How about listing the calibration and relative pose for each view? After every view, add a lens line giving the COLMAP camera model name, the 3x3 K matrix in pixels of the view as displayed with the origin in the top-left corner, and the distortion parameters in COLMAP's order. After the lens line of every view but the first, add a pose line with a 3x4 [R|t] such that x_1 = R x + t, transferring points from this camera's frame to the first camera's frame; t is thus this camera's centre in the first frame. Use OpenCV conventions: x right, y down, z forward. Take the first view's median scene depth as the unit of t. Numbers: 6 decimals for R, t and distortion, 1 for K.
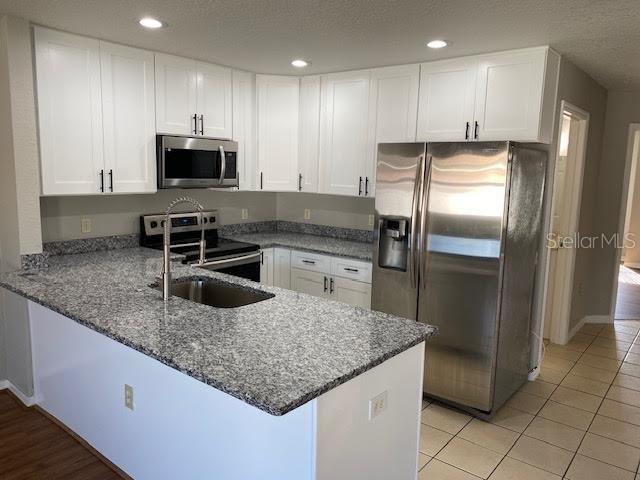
lens RADIAL K [[481.0, 0, 320.0], [0, 481.0, 240.0], [0, 0, 1]] dist [0.002537, -0.001606]
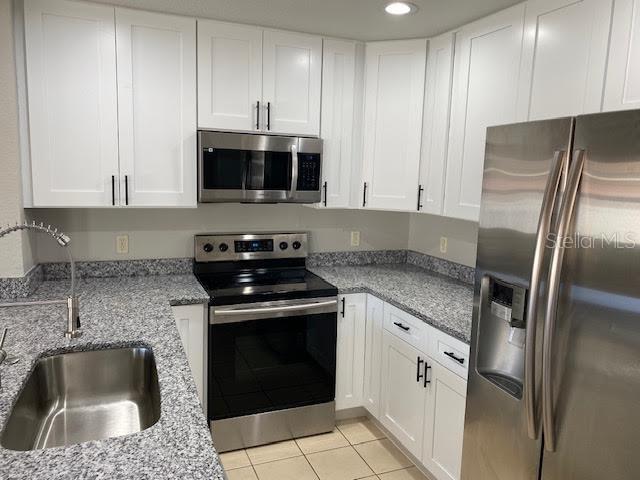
lens RADIAL K [[480.1, 0, 319.9], [0, 480.1, 232.4], [0, 0, 1]] dist [0.008595, 0.000496]
pose [[0.868989, 0.062642, -0.490850, 0.184868], [-0.080643, 0.996621, -0.015579, -0.057326], [0.488216, 0.053122, 0.871105, 0.401419]]
